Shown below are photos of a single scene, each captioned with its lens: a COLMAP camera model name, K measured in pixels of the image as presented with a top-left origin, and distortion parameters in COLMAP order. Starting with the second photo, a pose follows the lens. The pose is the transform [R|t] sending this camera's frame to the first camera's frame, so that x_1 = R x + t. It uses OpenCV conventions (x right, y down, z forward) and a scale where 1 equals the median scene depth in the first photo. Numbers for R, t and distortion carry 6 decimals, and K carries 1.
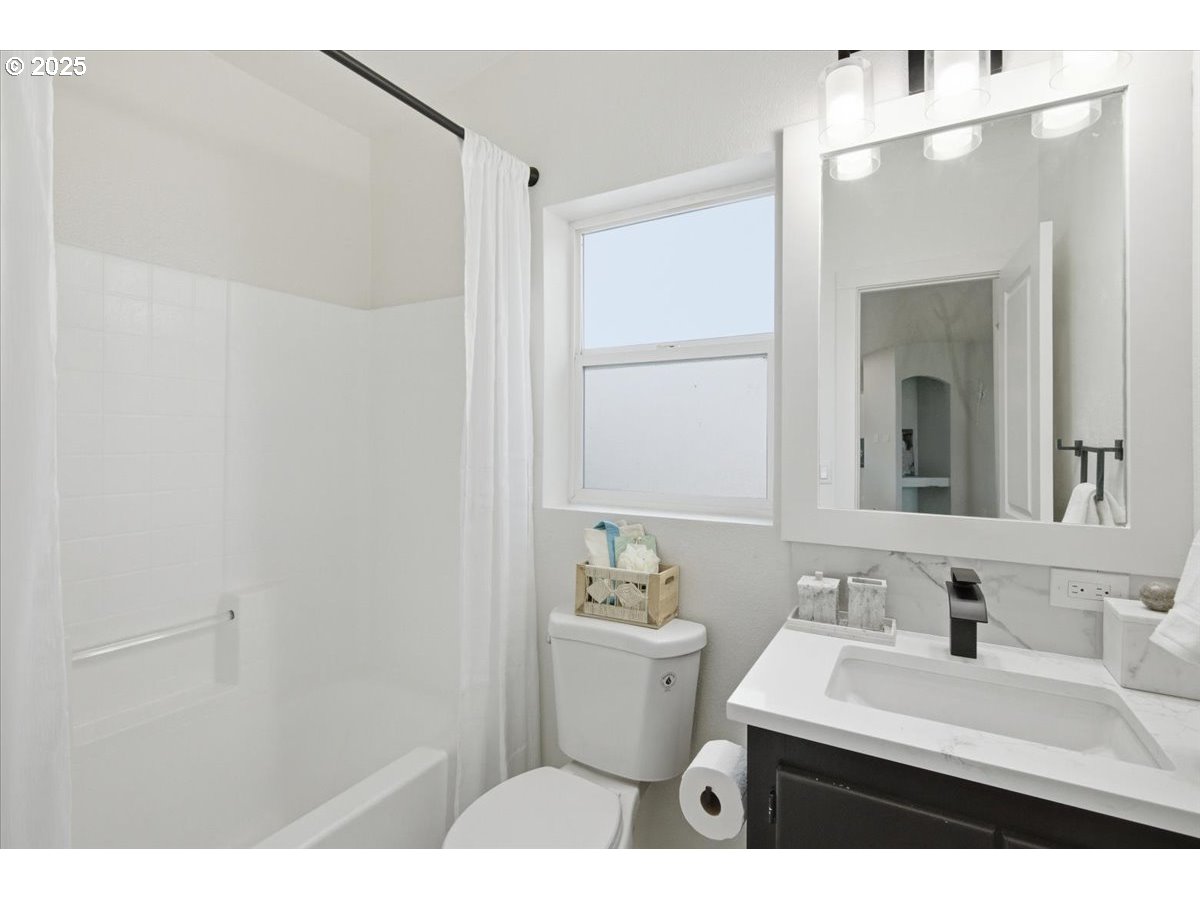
lens RADIAL K [[554.9, 0, 610.1], [0, 554.9, 442.2], [0, 0, 1]] dist [-0.002221, 0.001250]
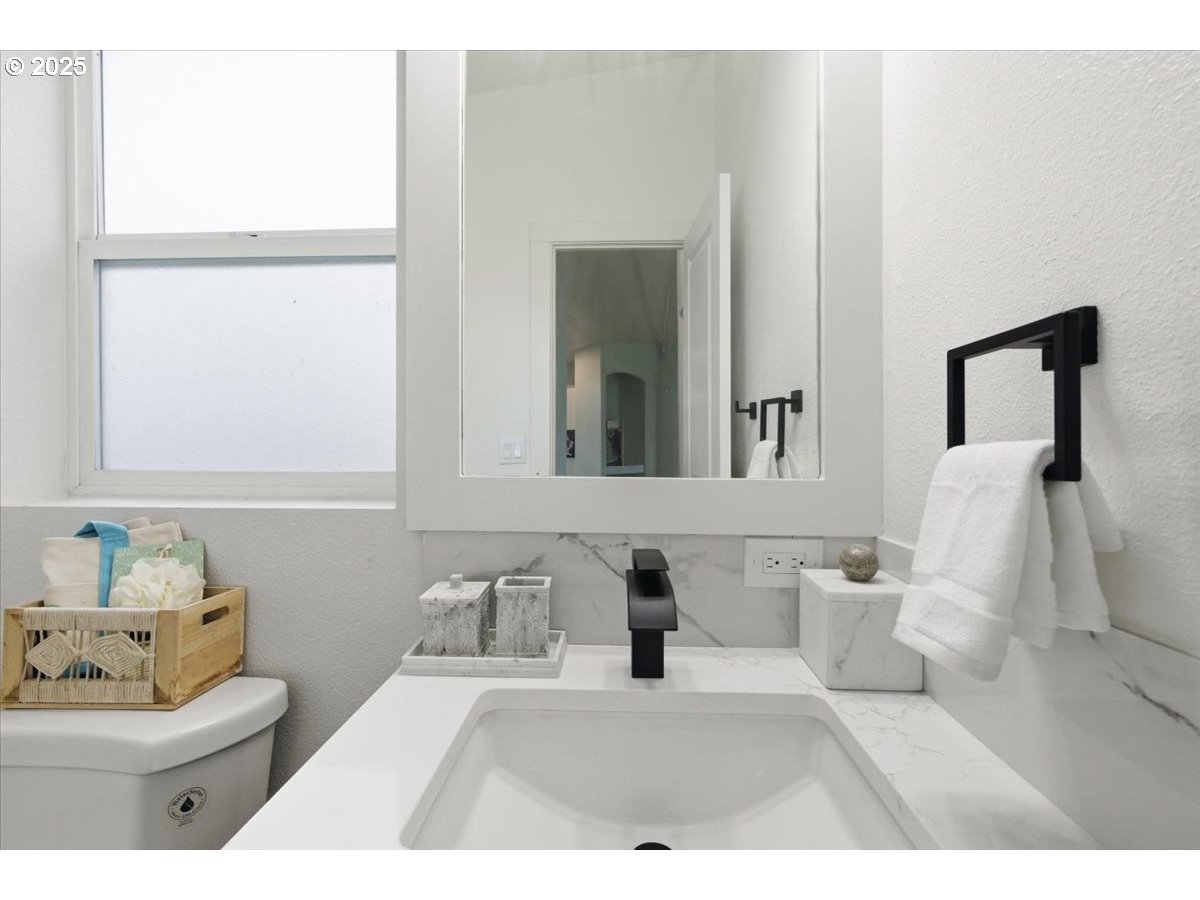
lens RADIAL K [[554.9, 0, 601.1], [0, 554.9, 446.4], [0, 0, 1]] dist [-0.002221, 0.001250]
pose [[0.891067, -0.010509, 0.453750, 0.220064], [0.003817, 0.999870, 0.015663, 0.071324], [-0.453856, -0.012224, 0.890991, 0.331604]]
